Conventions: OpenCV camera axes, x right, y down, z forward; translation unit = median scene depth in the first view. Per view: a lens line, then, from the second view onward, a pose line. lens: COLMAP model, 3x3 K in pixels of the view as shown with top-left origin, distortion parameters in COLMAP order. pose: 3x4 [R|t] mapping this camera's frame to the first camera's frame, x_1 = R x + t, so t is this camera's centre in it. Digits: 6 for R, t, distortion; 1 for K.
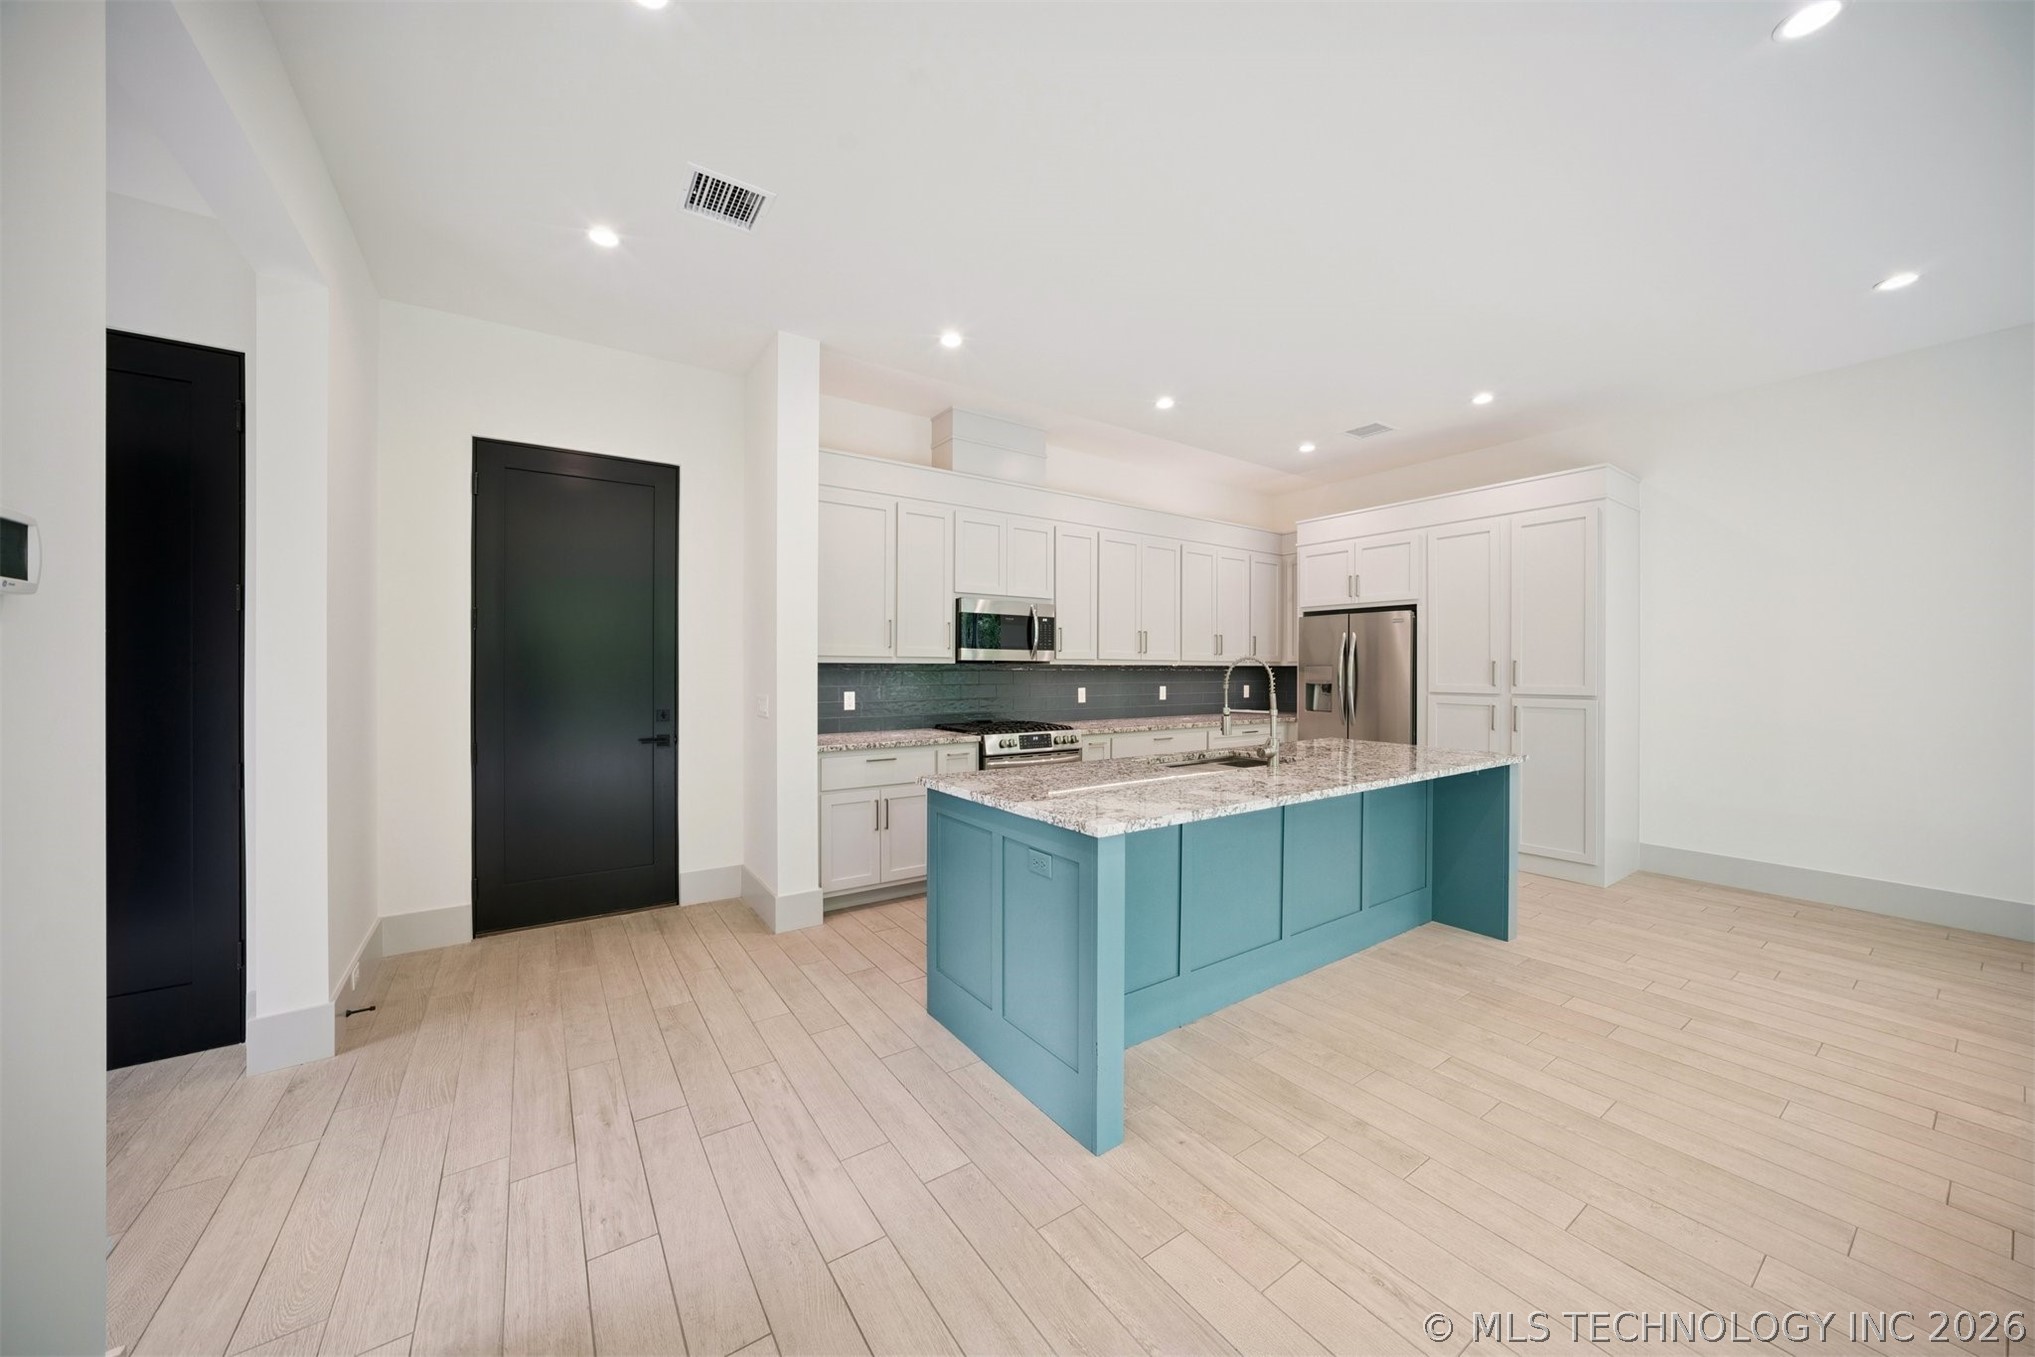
lens RADIAL K [[705.6, 0, 997.0], [0, 705.6, 671.7], [0, 0, 1]] dist [0.000116, 0.000094]
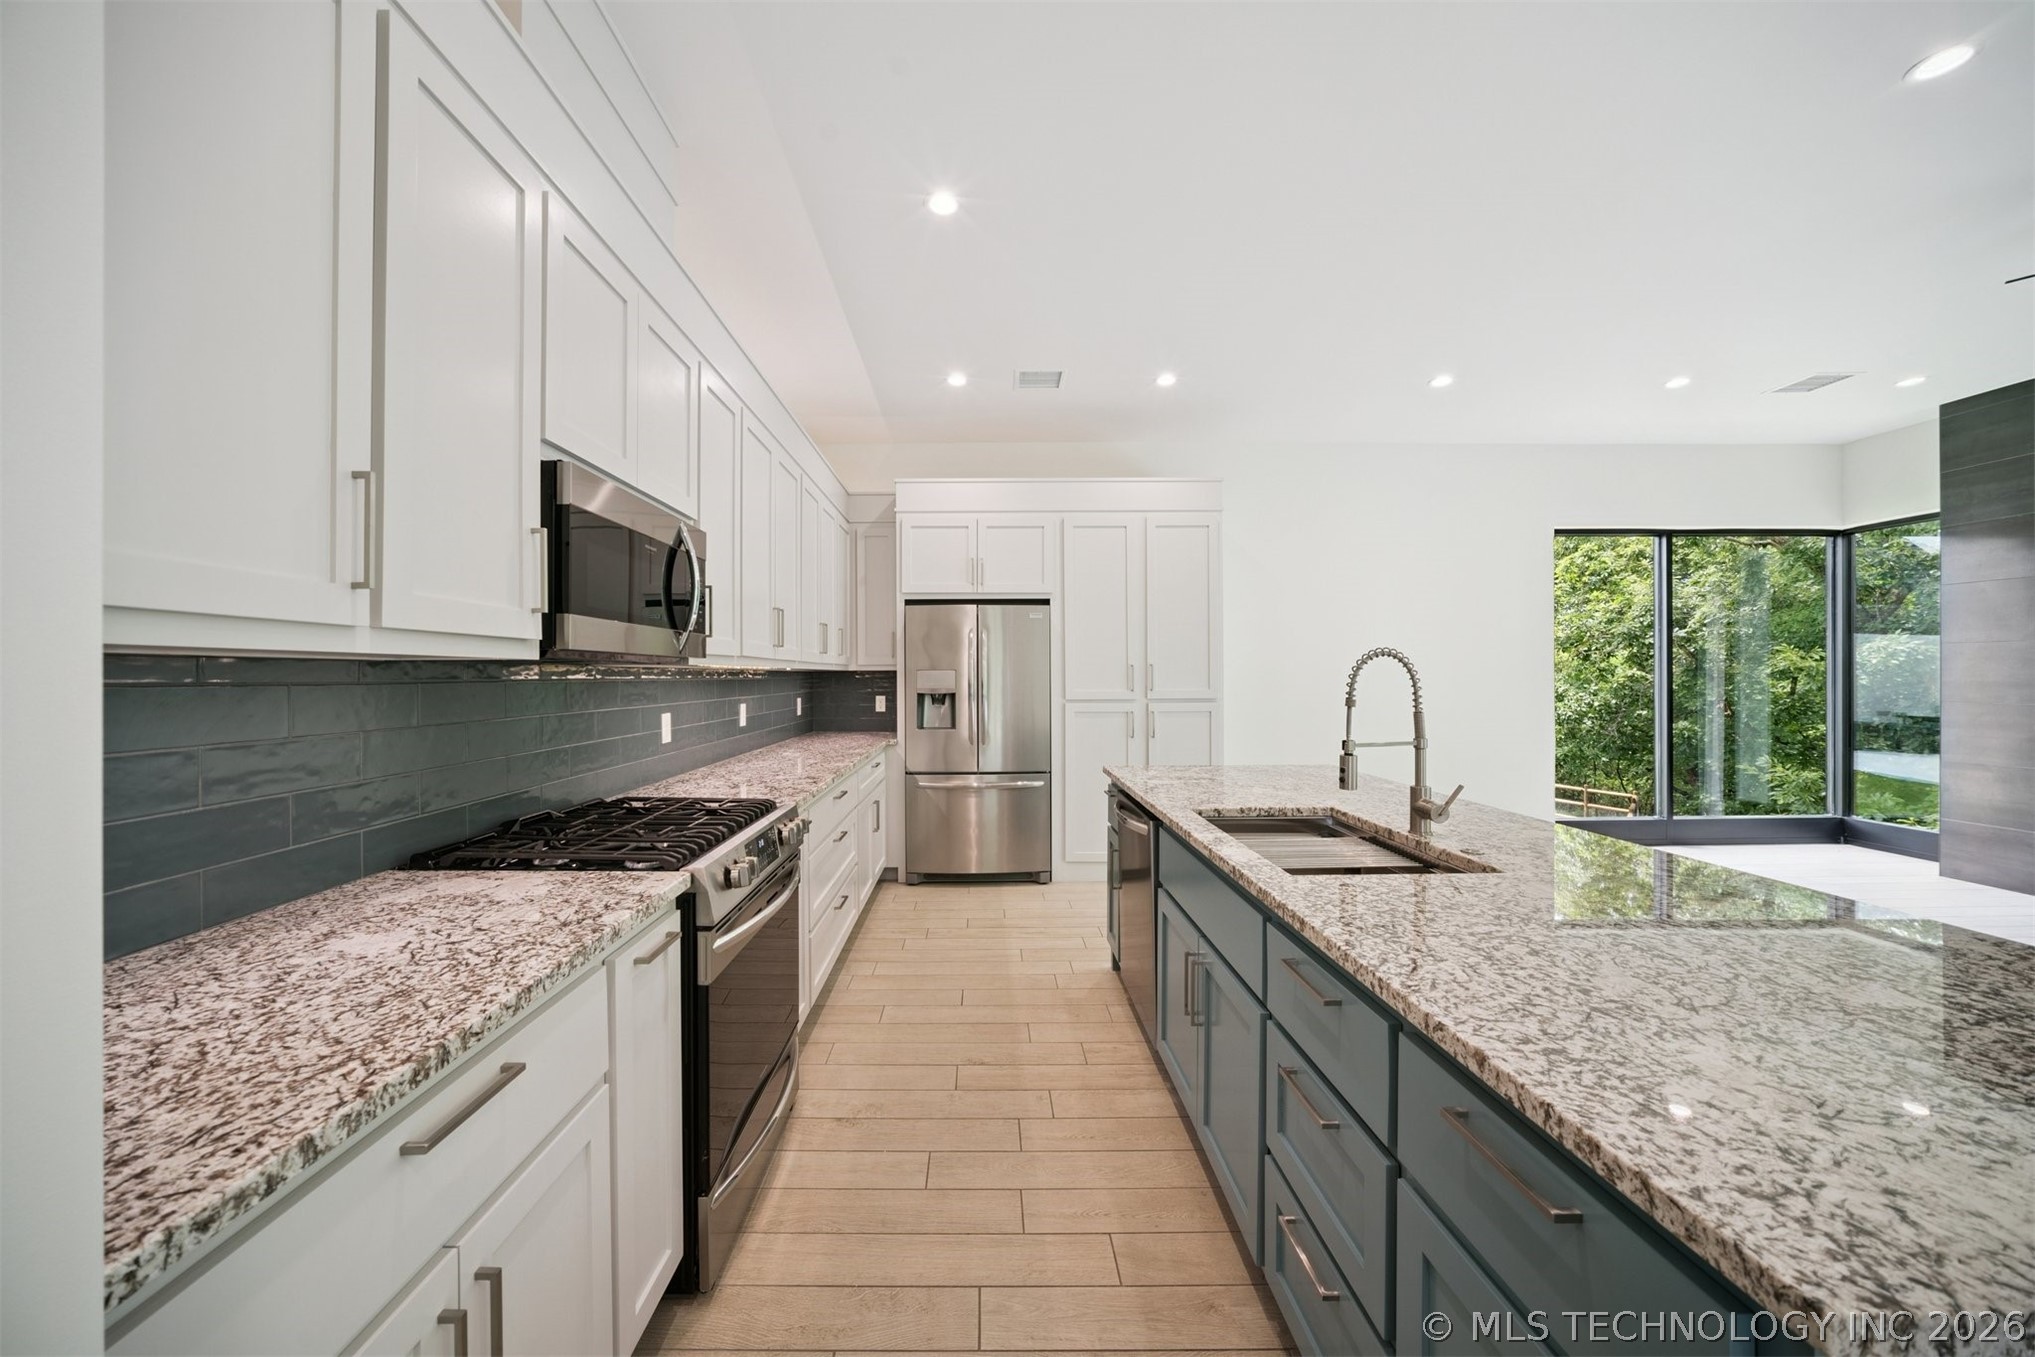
lens RADIAL K [[735.8, 0, 1013.6], [0, 735.8, 668.3], [0, 0, 1]] dist [0.000266, 0.000040]
pose [[0.532199, 0.000997, 0.846619, -0.218810], [0.008722, 0.999940, -0.006661, -0.004648], [-0.846574, 0.010929, 0.532158, 0.608592]]
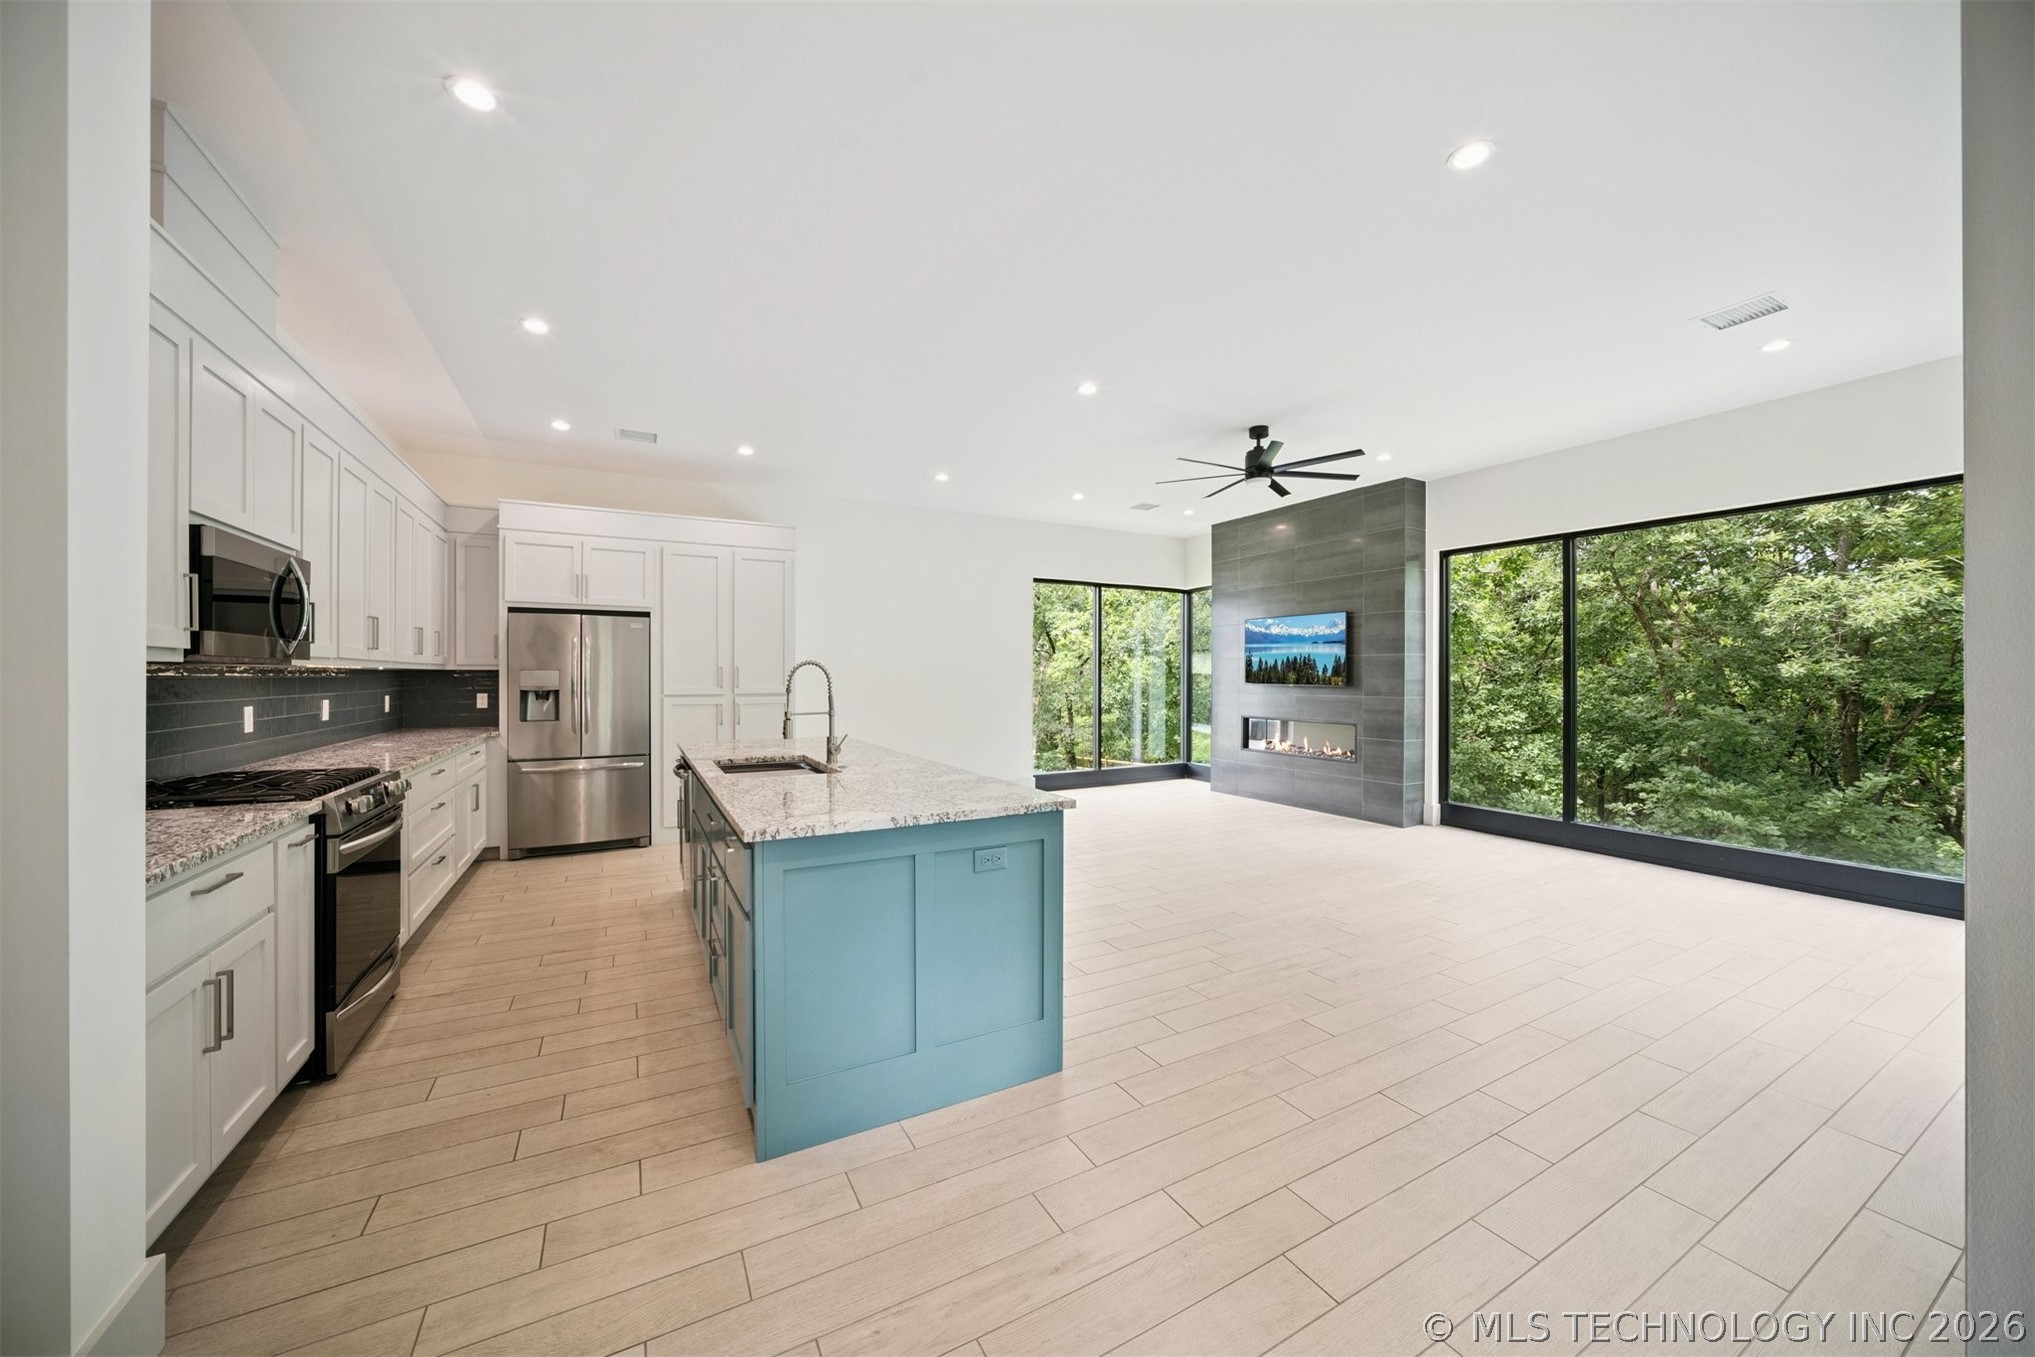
lens RADIAL K [[710.7, 0, 1009.5], [0, 710.7, 673.4], [0, 0, 1]] dist [-0.010498, 0.000228]
pose [[0.106441, -0.002319, 0.994316, -0.443755], [0.002223, 0.999995, 0.002095, -0.005011], [-0.994317, 0.001987, 0.106445, 0.387920]]
